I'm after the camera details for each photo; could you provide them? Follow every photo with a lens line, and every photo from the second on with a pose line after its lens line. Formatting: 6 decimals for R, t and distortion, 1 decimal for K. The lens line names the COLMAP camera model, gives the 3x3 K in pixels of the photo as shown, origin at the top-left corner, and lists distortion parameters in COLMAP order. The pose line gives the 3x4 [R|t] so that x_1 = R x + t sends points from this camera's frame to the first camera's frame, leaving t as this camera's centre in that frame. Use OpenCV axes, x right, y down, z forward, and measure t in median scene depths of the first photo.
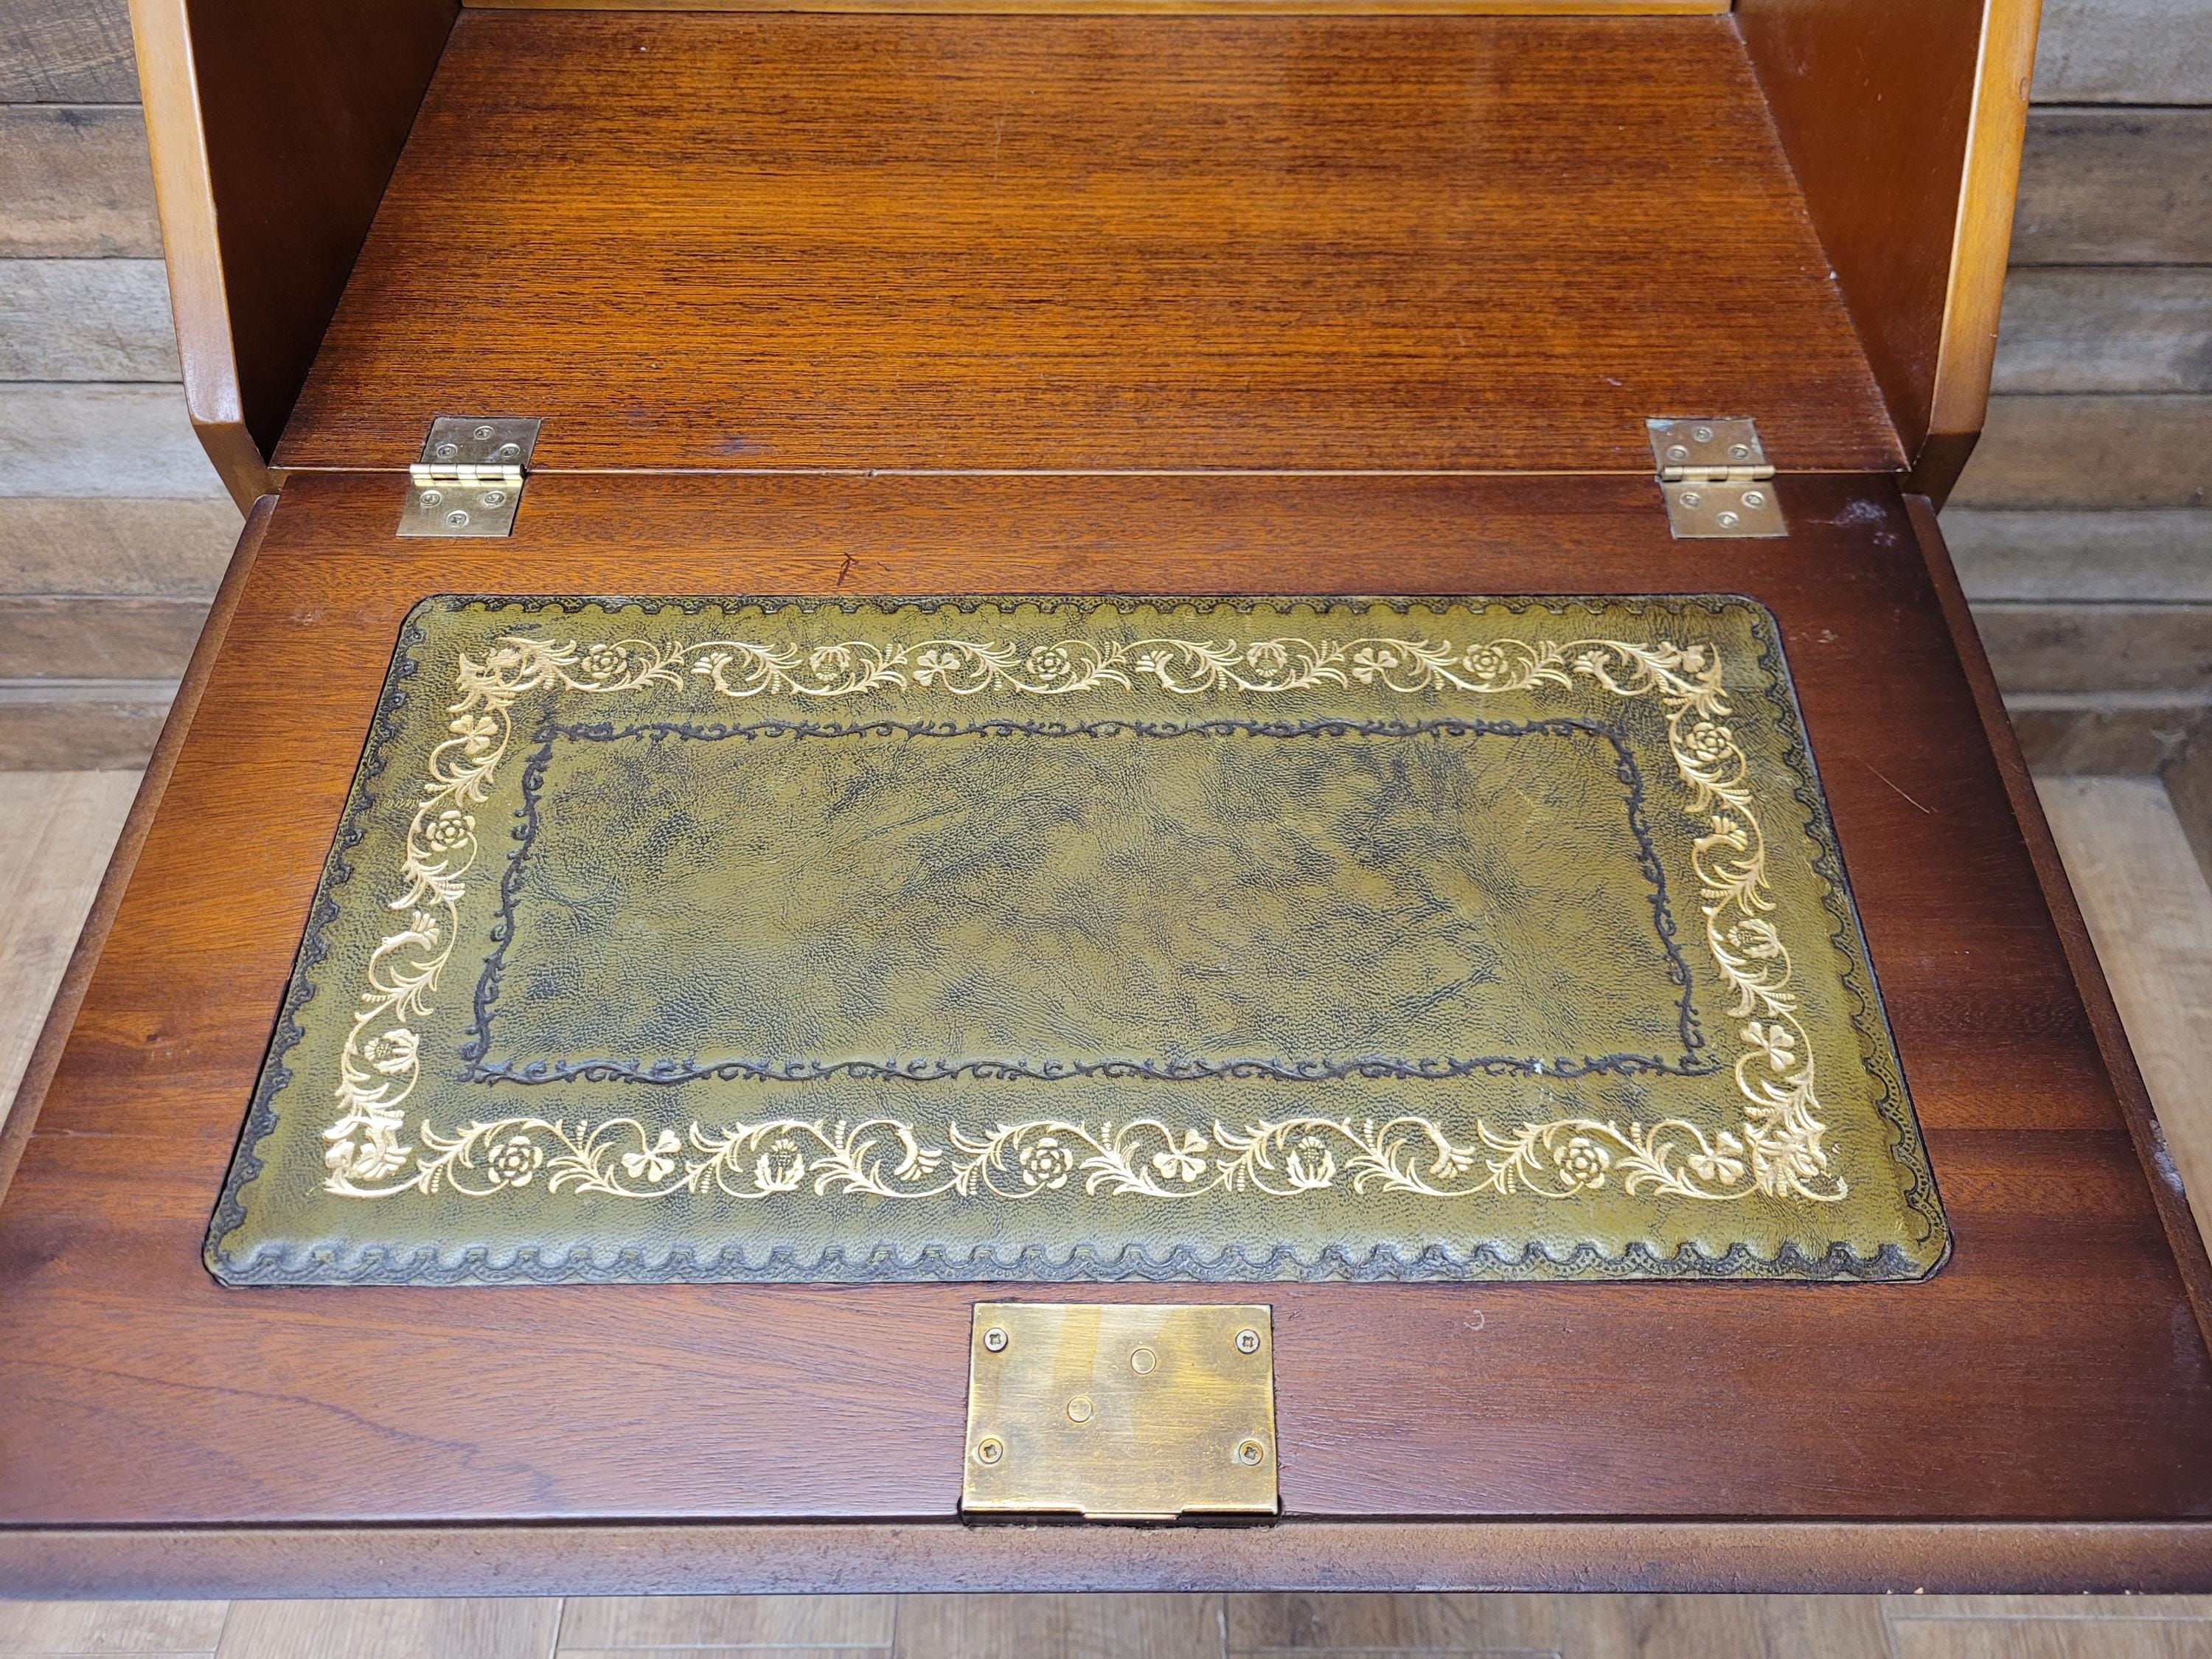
lens RADIAL K [[1680.5, 0, 1128.9], [0, 1680.5, 800.1], [0, 0, 1]] dist [0.056325, -0.049135]
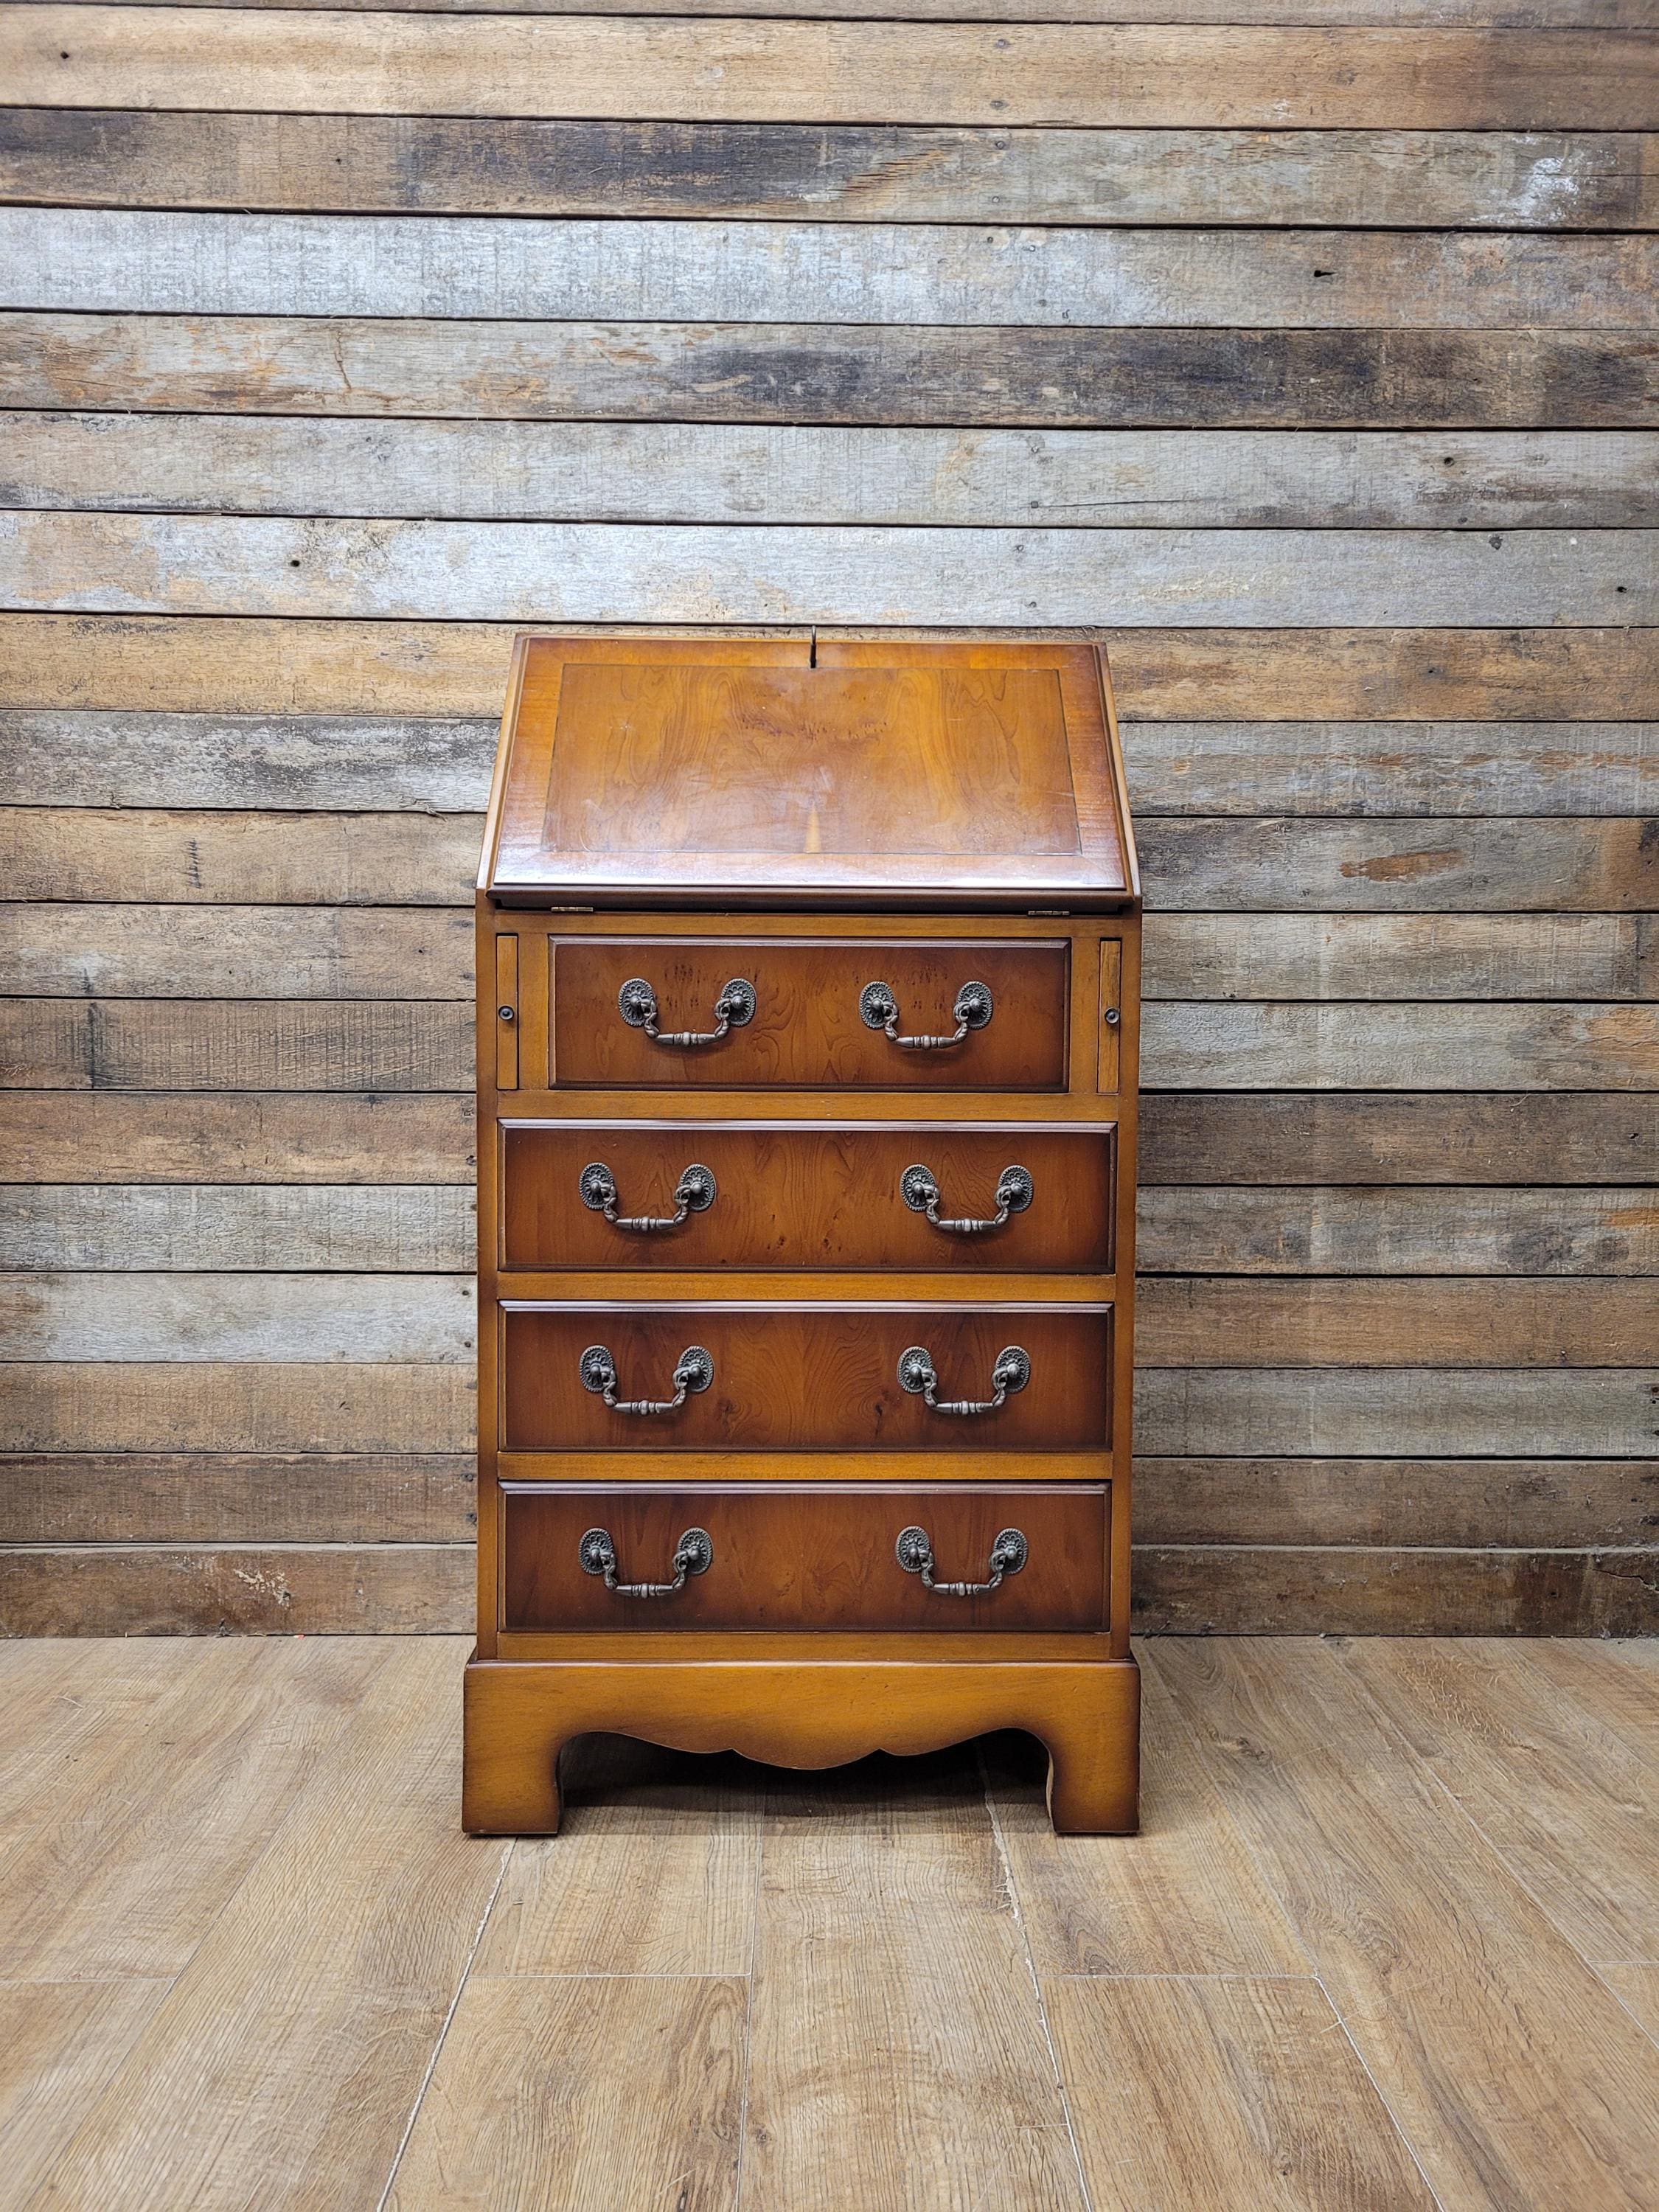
lens RADIAL K [[1680.5, 0, 834.4], [0, 1680.5, 1120.6], [0, 0, 1]] dist [0.056325, -0.049135]
pose [[0.999898, 0.002246, 0.014113, -0.186285], [0.009533, 0.630883, -0.775820, 1.937304], [-0.010646, 0.775875, 0.630797, -0.380039]]
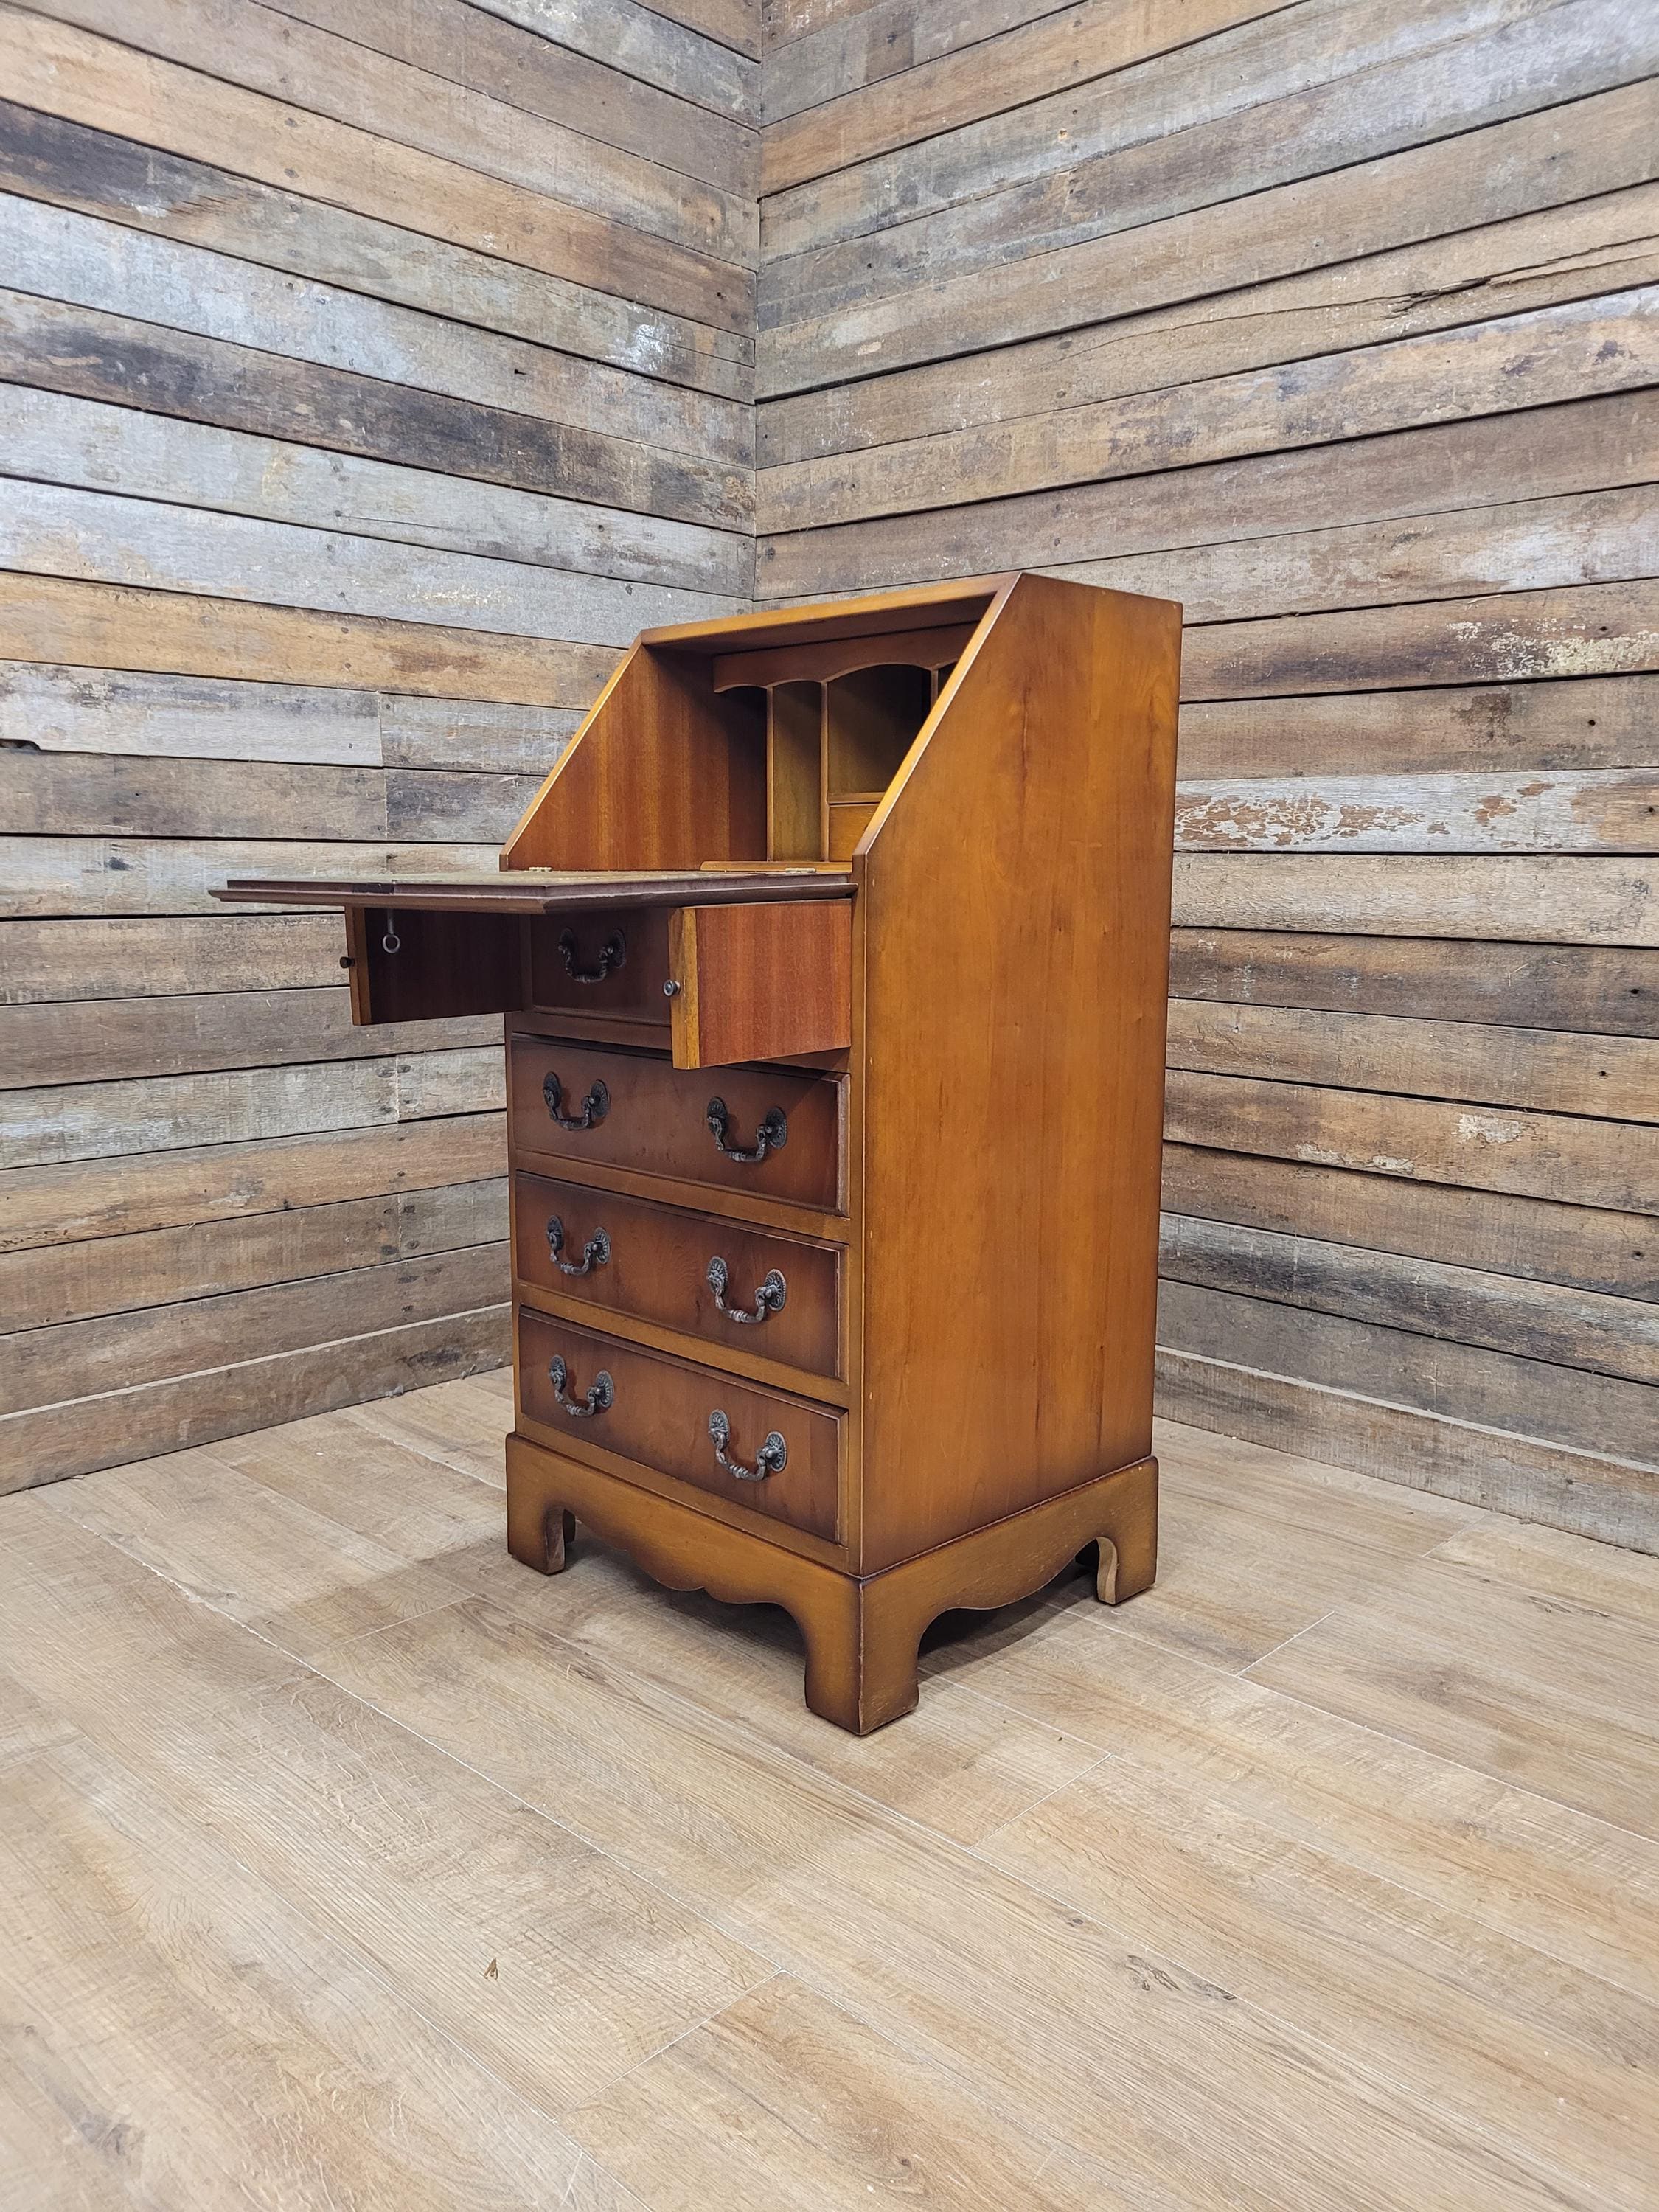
lens RADIAL K [[1680.5, 0, 863.0], [0, 1680.5, 1131.7], [0, 0, 1]] dist [0.056325, -0.049135]
pose [[0.682898, -0.112830, 0.721747, -2.009643], [0.591391, 0.665387, -0.455540, 2.266554], [-0.428843, 0.737923, 0.521118, -0.823035]]
